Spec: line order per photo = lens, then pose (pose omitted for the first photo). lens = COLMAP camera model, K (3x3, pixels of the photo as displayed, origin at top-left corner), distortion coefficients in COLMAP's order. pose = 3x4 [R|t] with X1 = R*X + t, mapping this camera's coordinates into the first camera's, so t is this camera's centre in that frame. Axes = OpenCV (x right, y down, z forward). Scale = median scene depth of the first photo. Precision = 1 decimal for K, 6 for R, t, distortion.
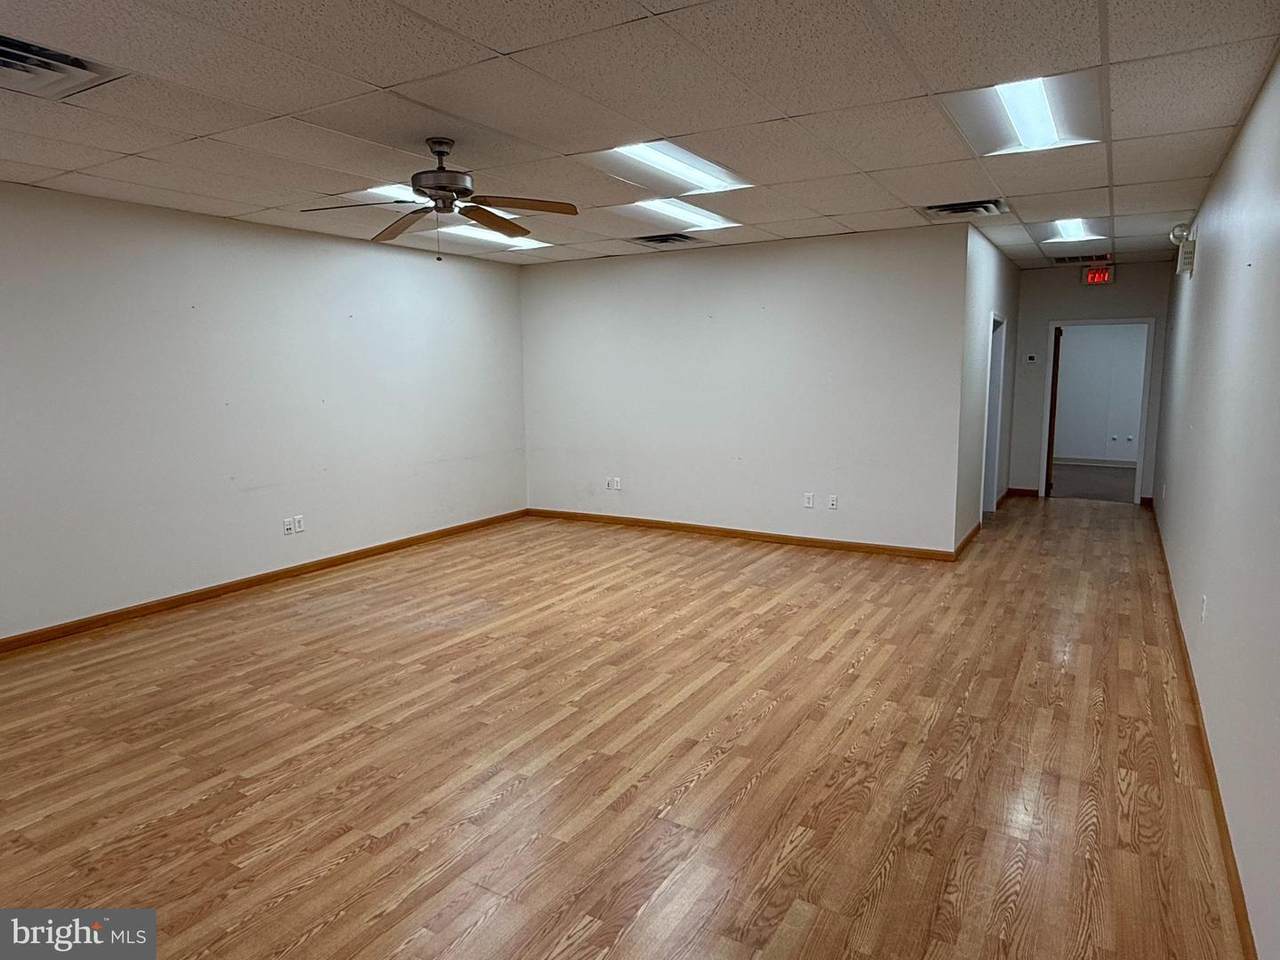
lens RADIAL K [[790.0, 0, 642.2], [0, 790.0, 479.5], [0, 0, 1]] dist [-0.004555, 0.005461]
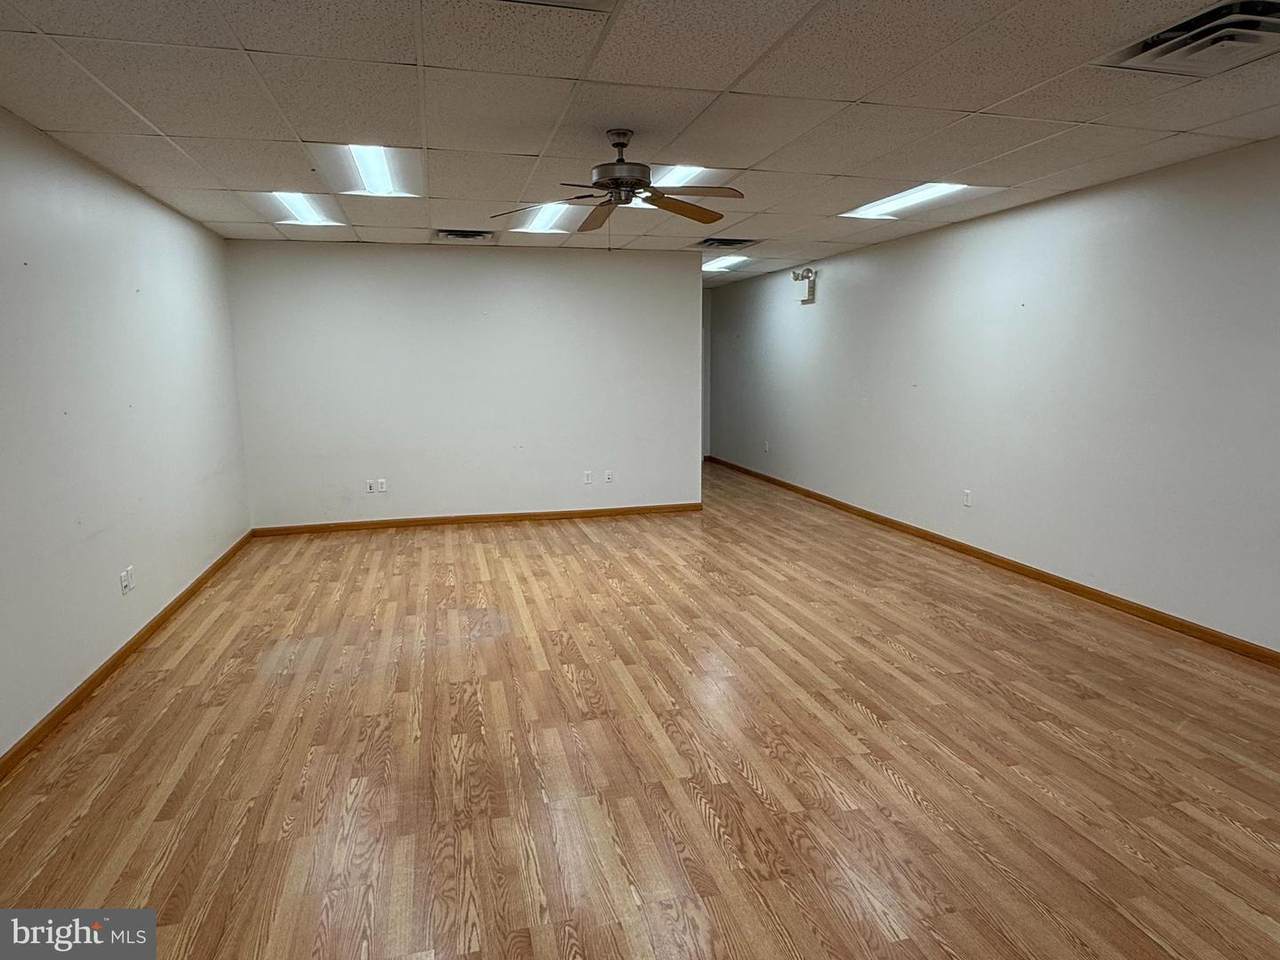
lens RADIAL K [[759.6, 0, 638.8], [0, 759.6, 479.5], [0, 0, 1]] dist [-0.000101, -0.001899]
pose [[0.703975, -0.106259, 0.702231, -0.784255], [0.102059, 0.993618, 0.048039, -0.024248], [-0.702854, 0.037851, 0.710327, 0.248449]]
